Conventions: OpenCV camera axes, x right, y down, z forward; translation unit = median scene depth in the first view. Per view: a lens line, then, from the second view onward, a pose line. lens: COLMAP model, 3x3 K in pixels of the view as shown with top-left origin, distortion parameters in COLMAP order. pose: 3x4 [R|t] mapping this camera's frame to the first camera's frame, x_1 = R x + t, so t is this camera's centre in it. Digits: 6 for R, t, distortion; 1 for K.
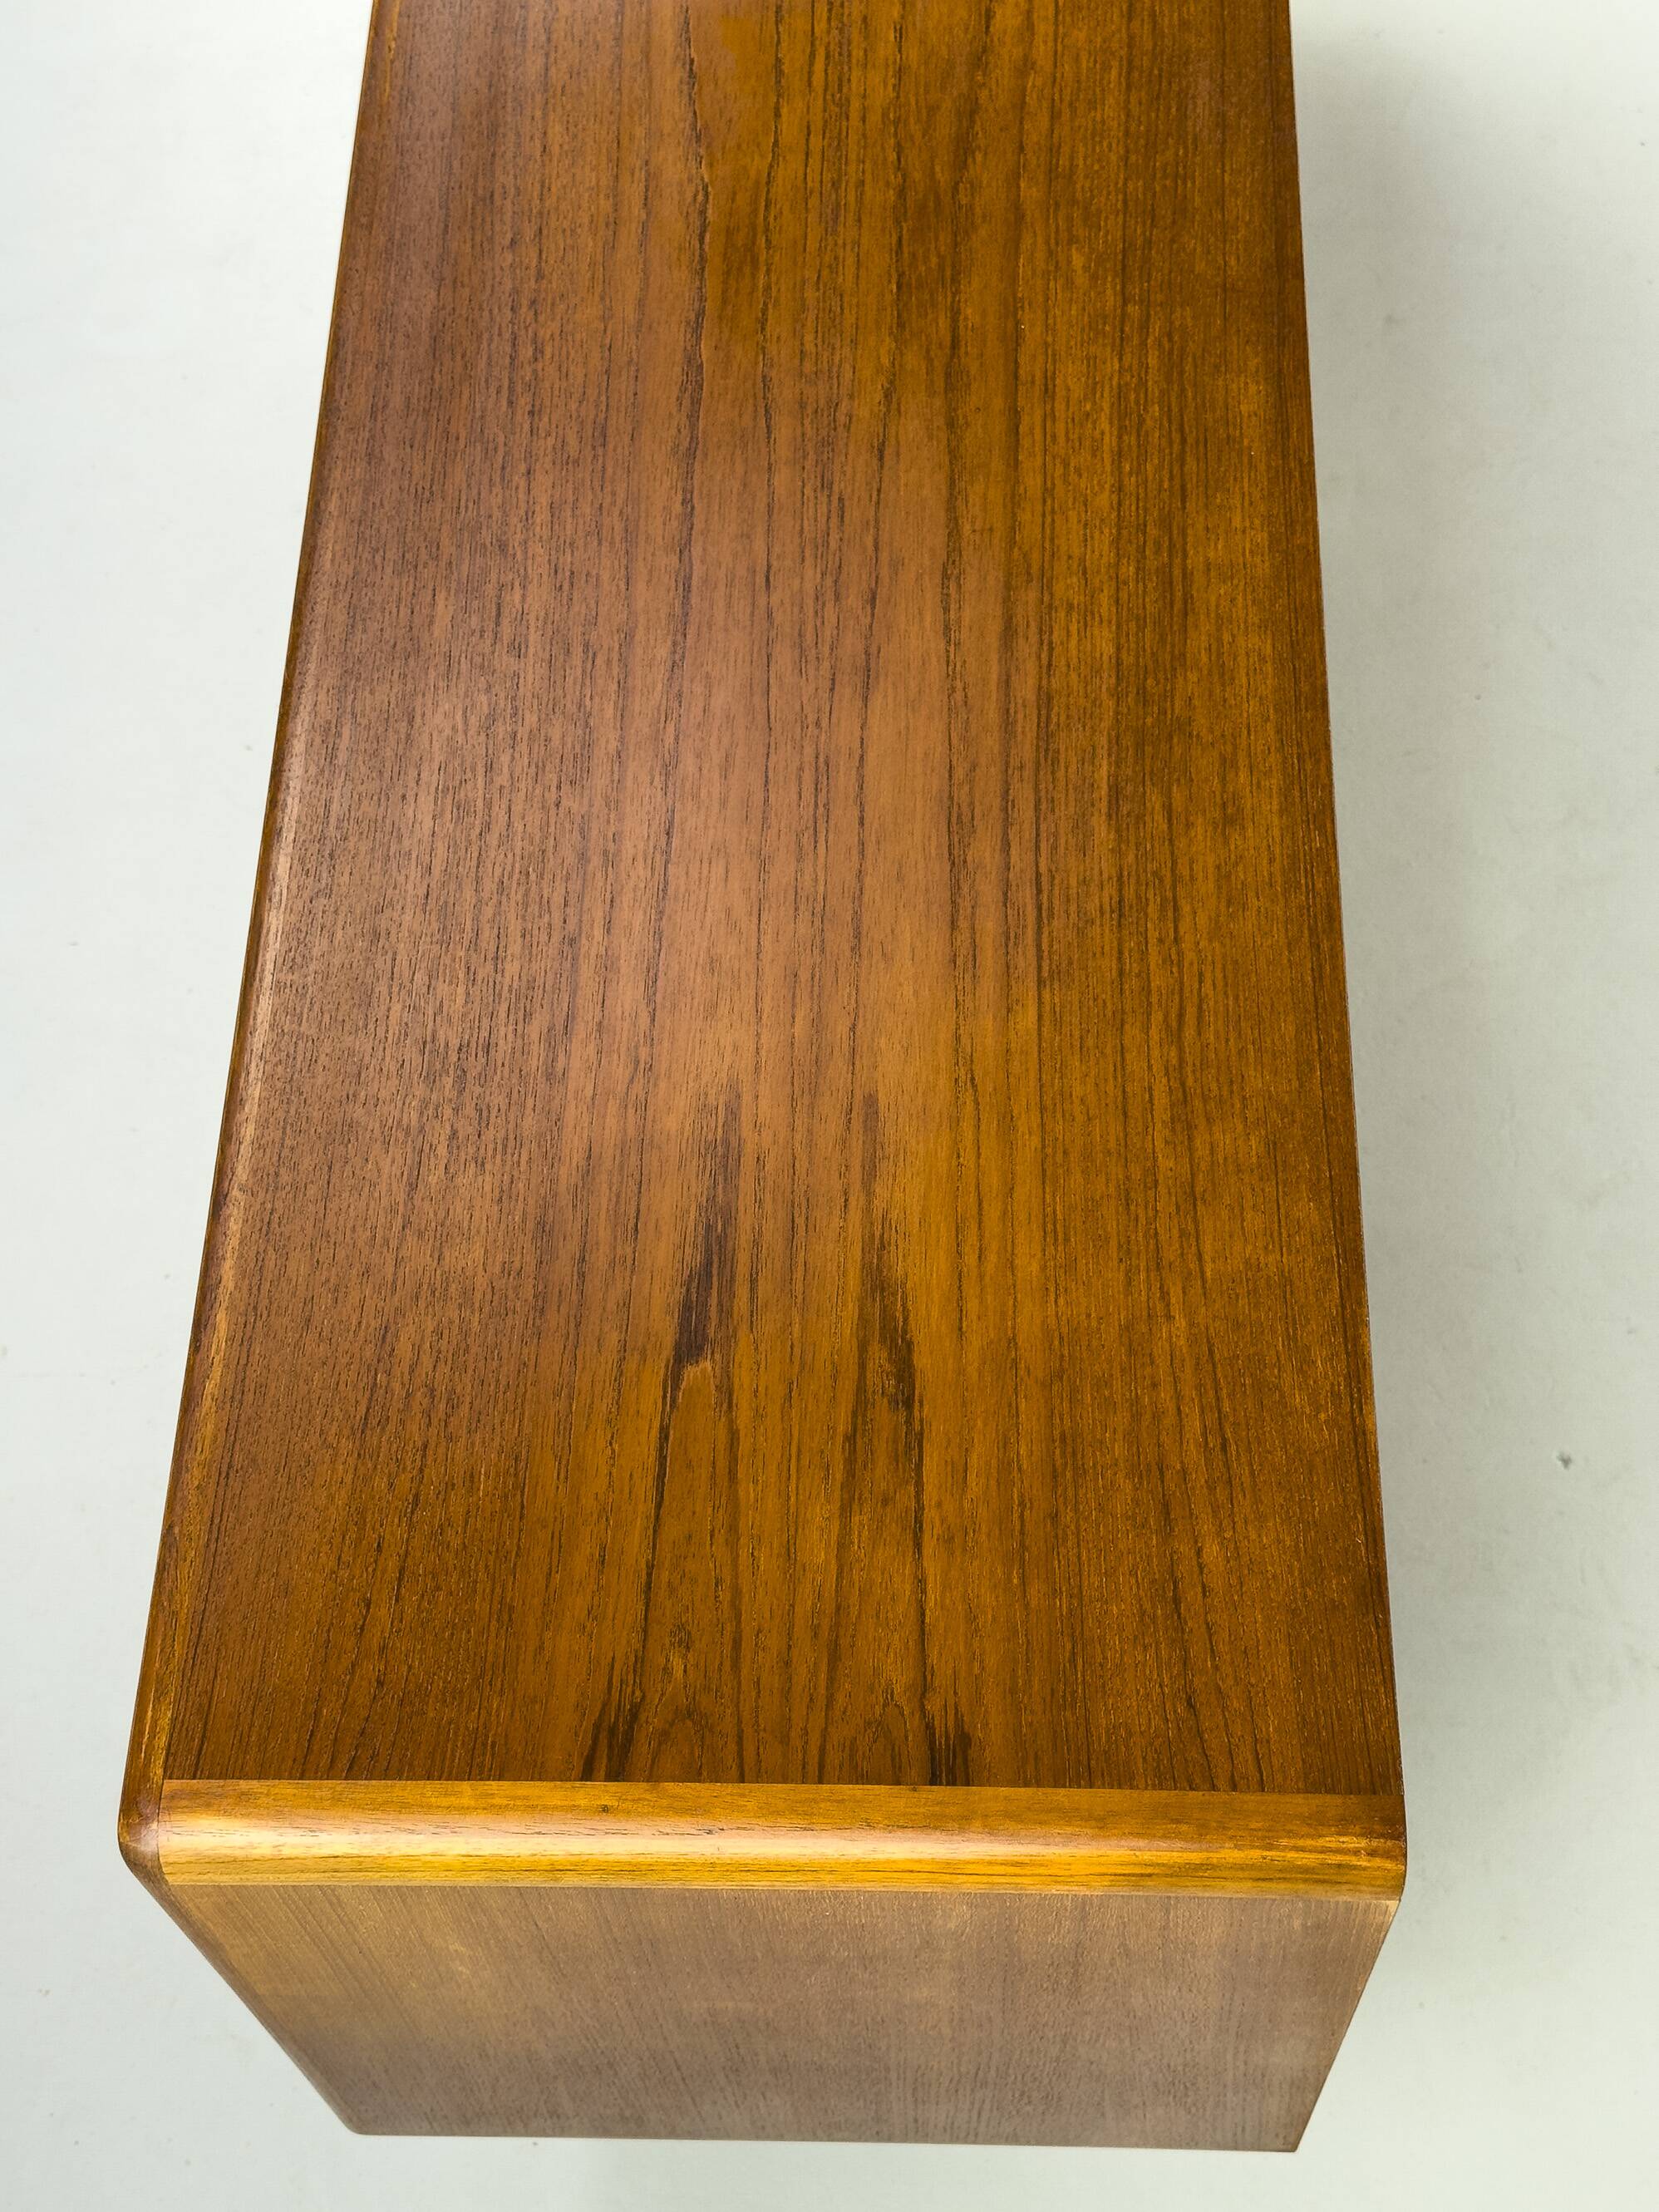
lens RADIAL K [[3051.7, 0, 829.5], [0, 3051.7, 1106.0], [0, 0, 1]] dist [0.167743, -0.302984]
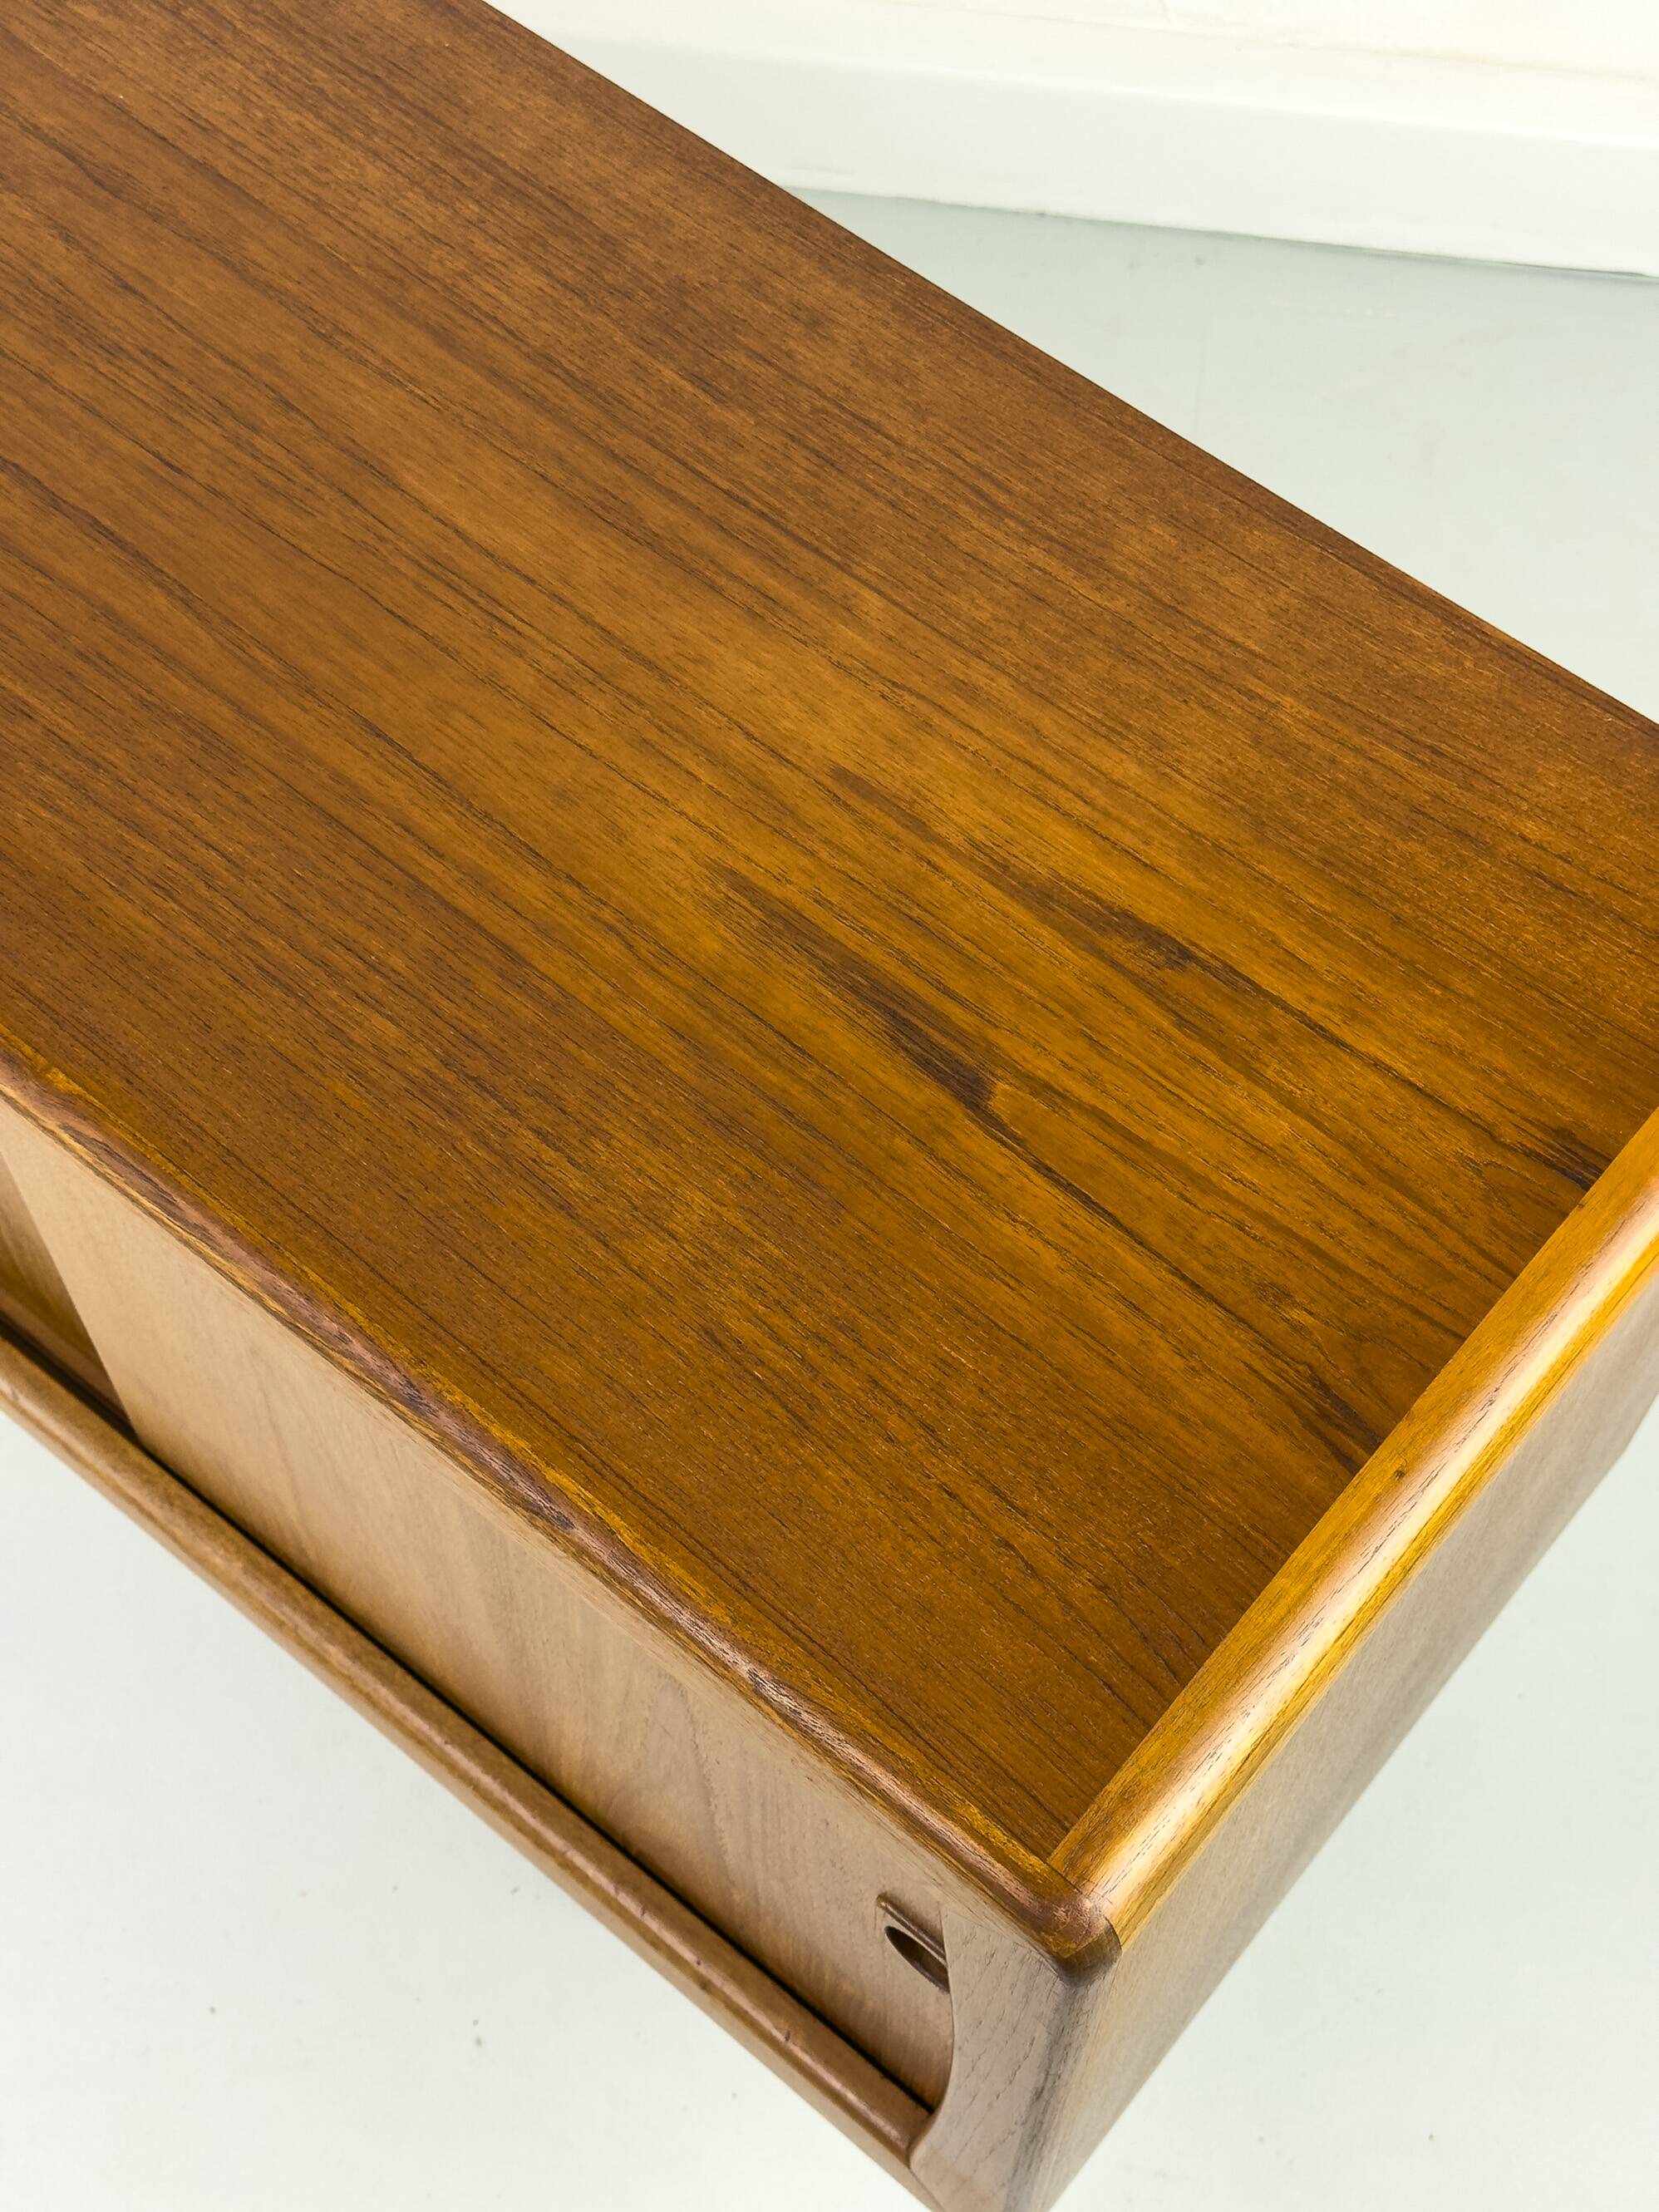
lens RADIAL K [[3051.7, 0, 829.5], [0, 3051.7, 1106.0], [0, 0, 1]] dist [0.167743, -0.302984]
pose [[0.513630, -0.857366, -0.033288, -0.037349], [0.856995, 0.514523, -0.028728, 0.065121], [0.041758, -0.013772, 0.999033, 0.155539]]
